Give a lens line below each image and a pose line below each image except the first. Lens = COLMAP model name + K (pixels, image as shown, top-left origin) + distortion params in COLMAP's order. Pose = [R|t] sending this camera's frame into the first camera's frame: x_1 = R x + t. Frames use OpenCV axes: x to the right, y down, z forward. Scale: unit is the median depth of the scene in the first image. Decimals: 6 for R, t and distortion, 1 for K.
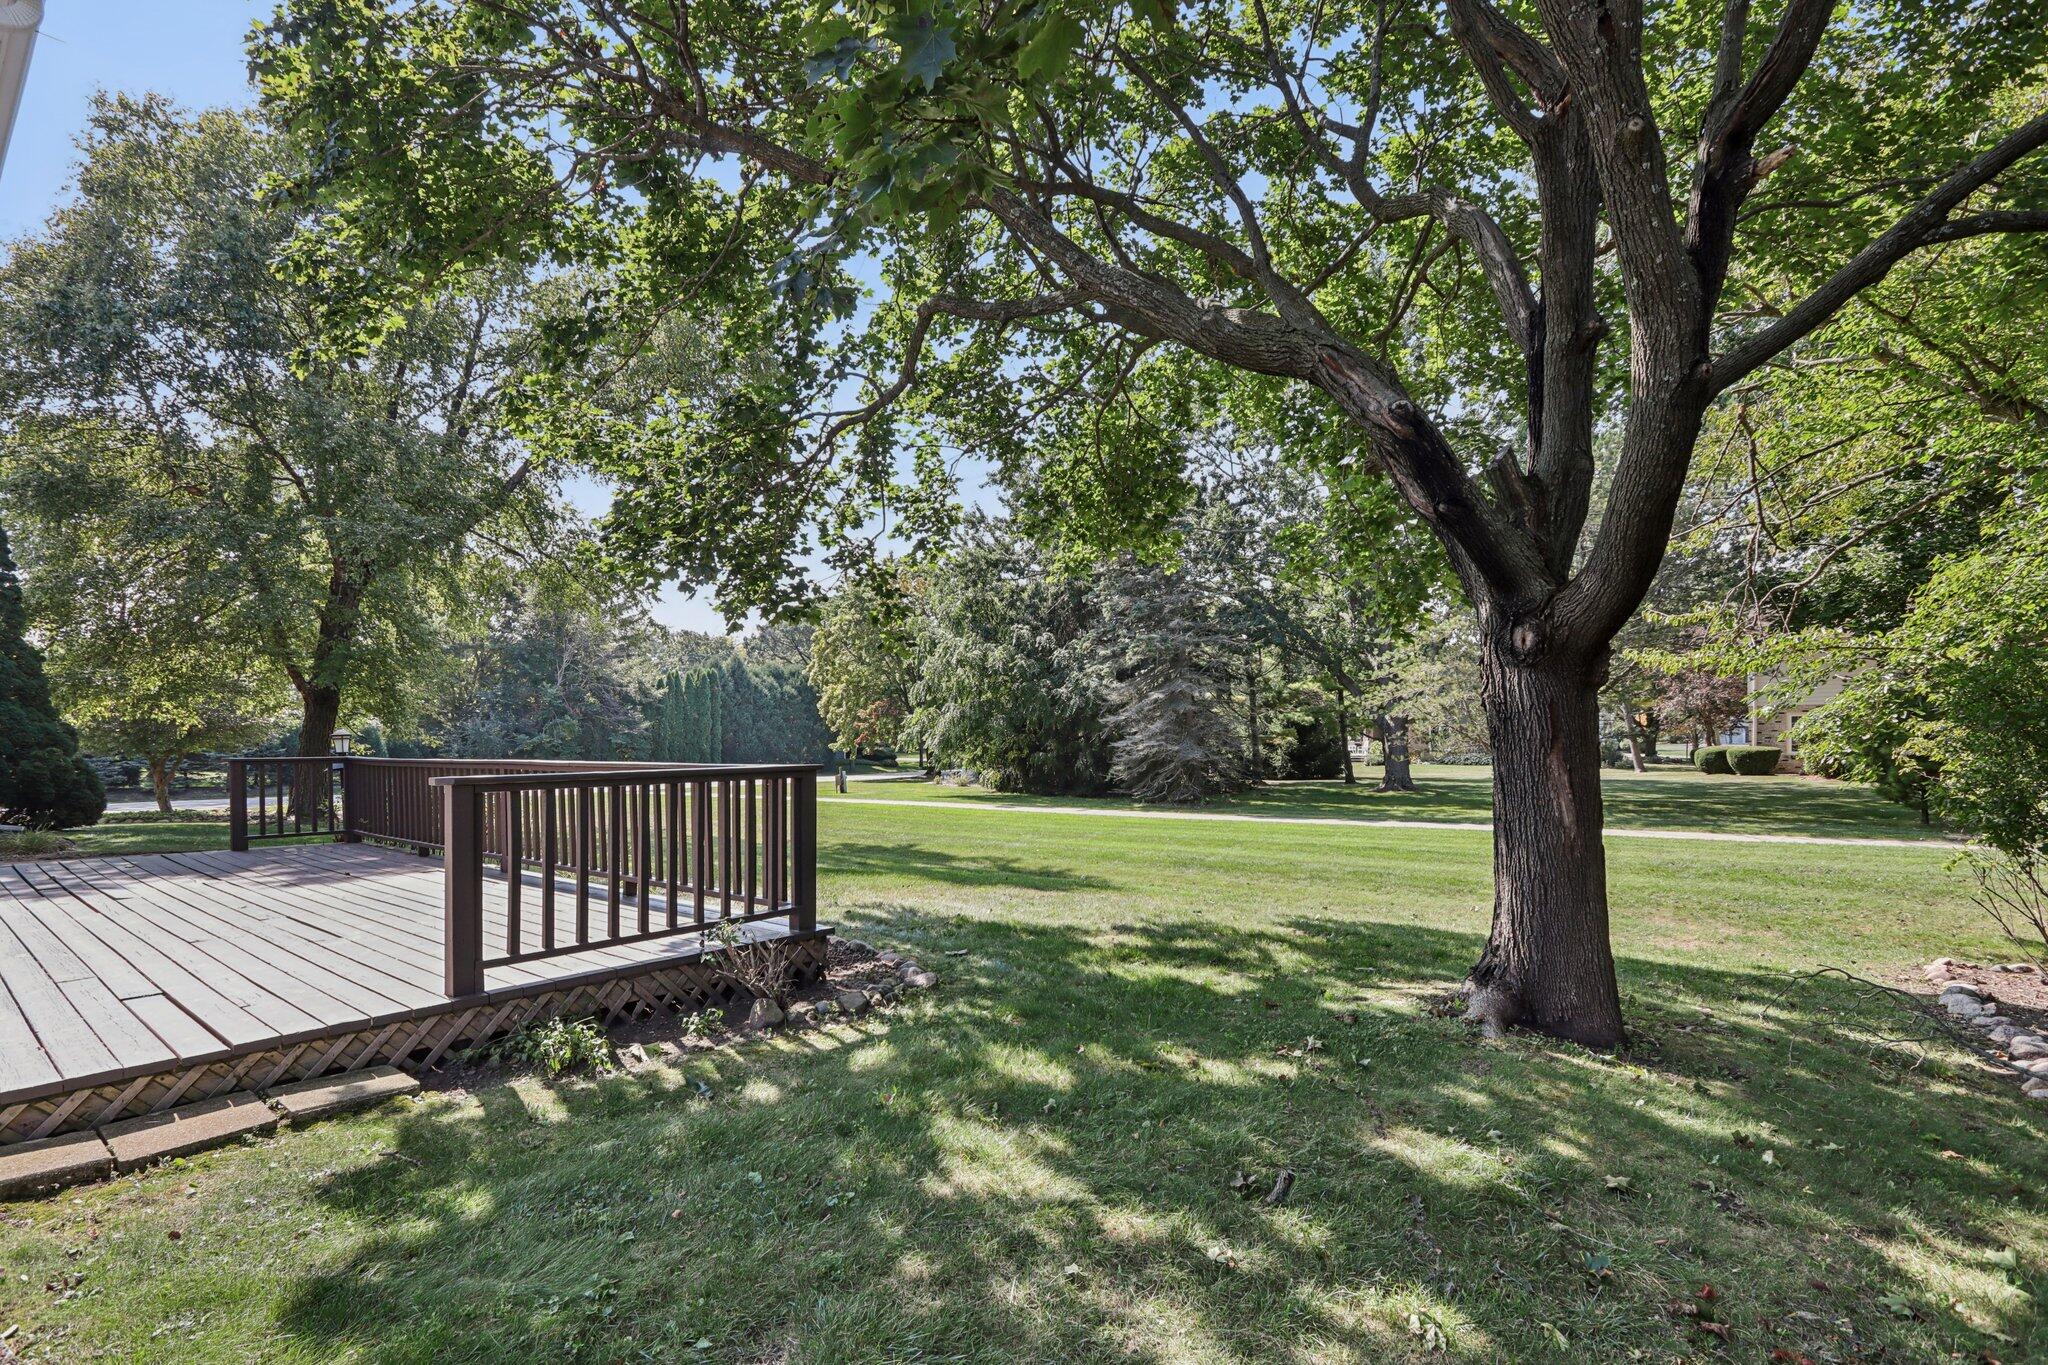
lens RADIAL K [[981.1, 0, 1021.6], [0, 981.1, 726.9], [0, 0, 1]] dist [-0.005878, -0.002001]
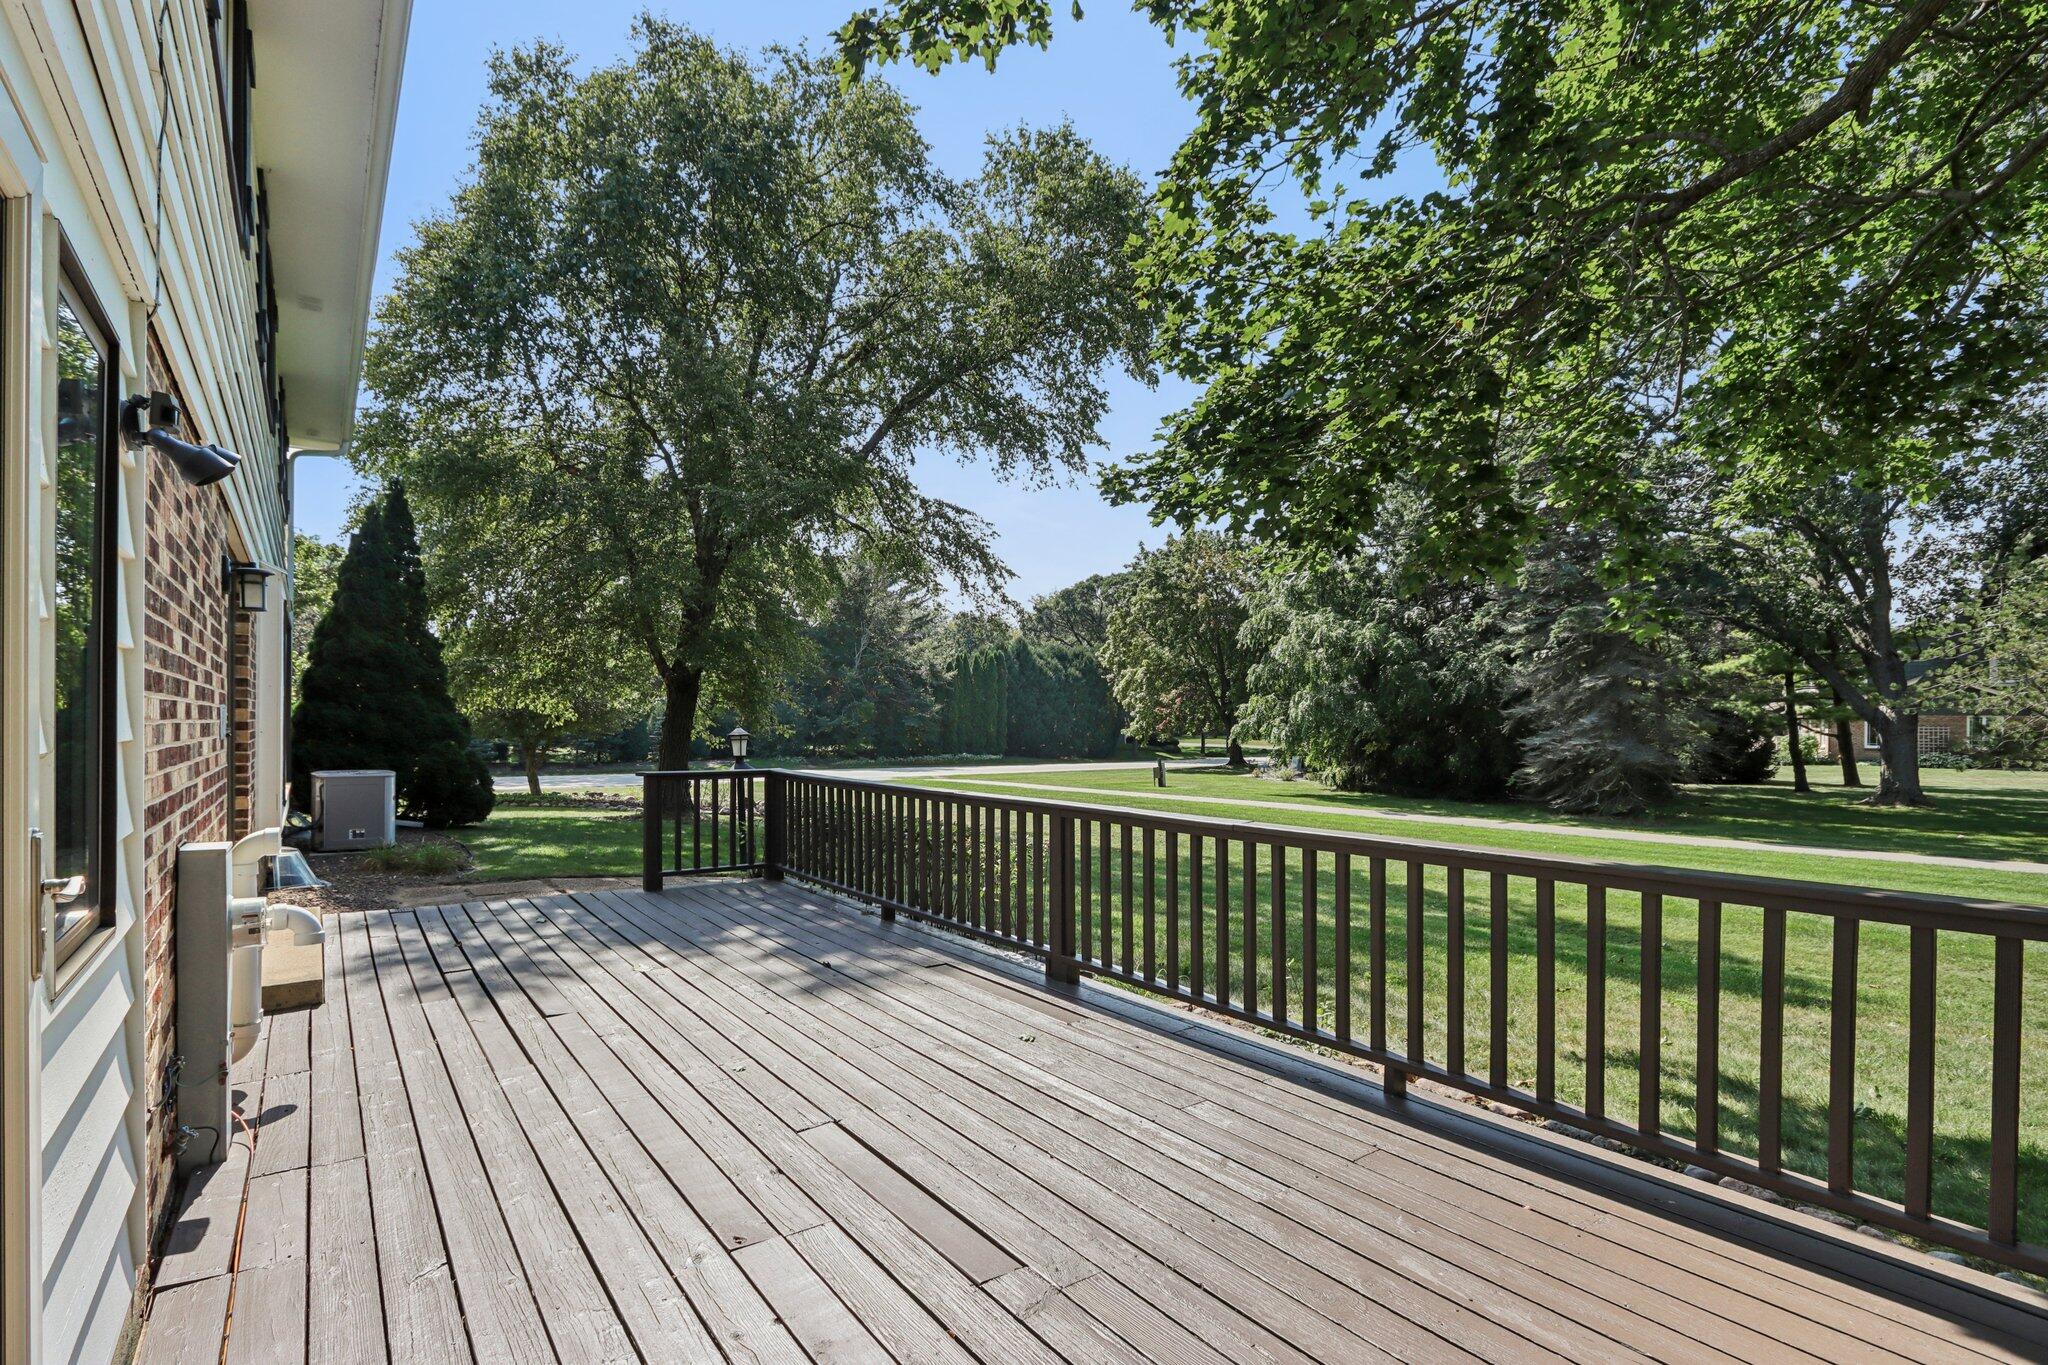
lens RADIAL K [[981.1, 0, 1024.9], [0, 981.1, 697.3], [0, 0, 1]] dist [-0.005878, -0.002001]
pose [[0.969863, 0.004930, -0.243603, -0.107666], [-0.007503, 0.999925, -0.009635, -0.007170], [0.243537, 0.011172, 0.969827, 0.103623]]
